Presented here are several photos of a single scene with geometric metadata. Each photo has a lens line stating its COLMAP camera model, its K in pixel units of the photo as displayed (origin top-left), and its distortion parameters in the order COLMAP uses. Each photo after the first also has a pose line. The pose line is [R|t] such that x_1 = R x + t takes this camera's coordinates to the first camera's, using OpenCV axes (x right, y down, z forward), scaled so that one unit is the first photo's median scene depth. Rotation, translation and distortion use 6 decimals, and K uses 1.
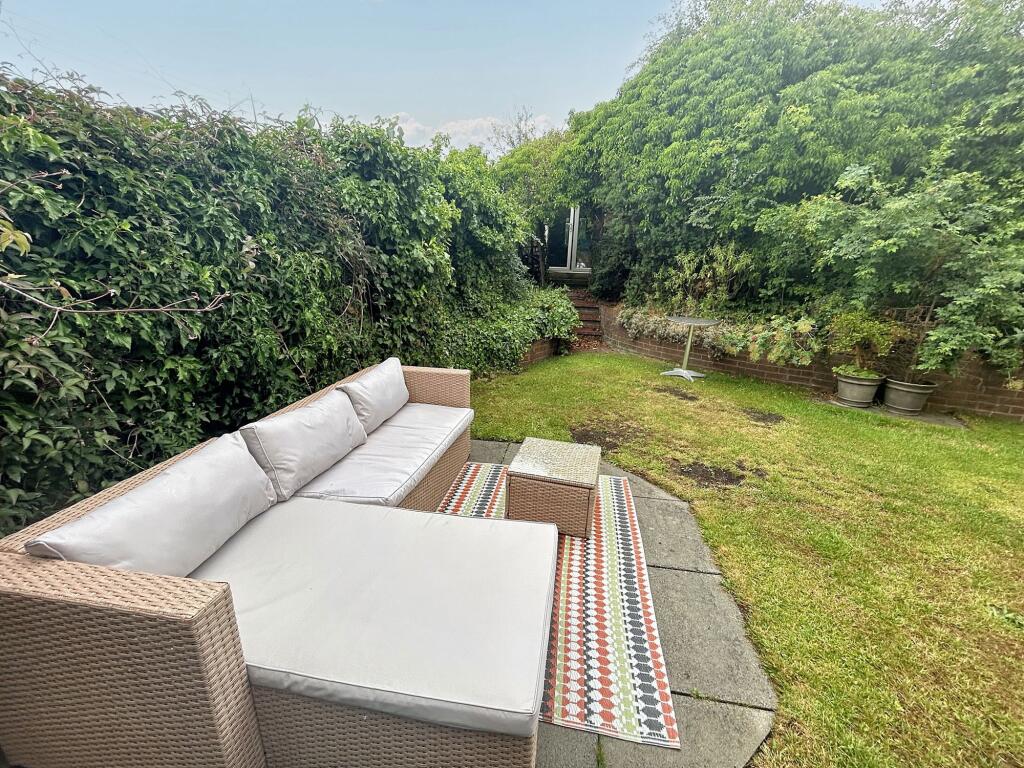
lens RADIAL K [[418.3, 0, 507.1], [0, 418.3, 387.4], [0, 0, 1]] dist [-0.001415, 0.000423]
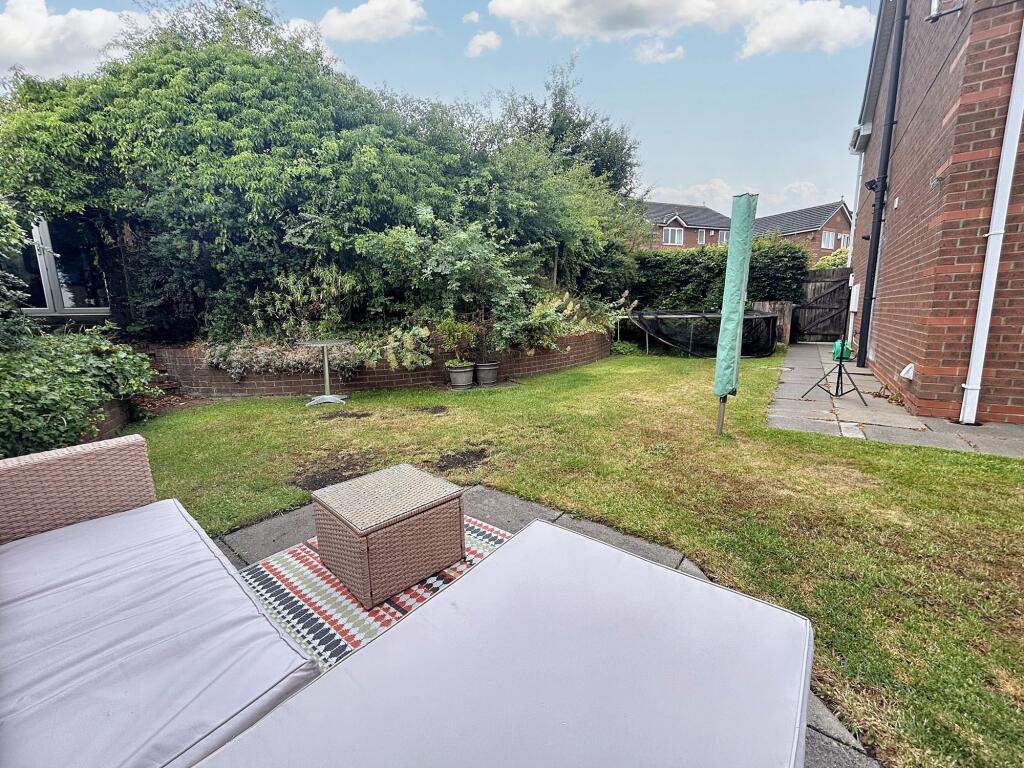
lens RADIAL K [[418.3, 0, 507.1], [0, 418.3, 387.4], [0, 0, 1]] dist [-0.001415, 0.000423]
pose [[0.477176, -0.194093, 0.857106, -0.223203], [0.288770, 0.955779, 0.055671, 0.006084], [-0.830009, 0.220941, 0.512123, 0.222138]]
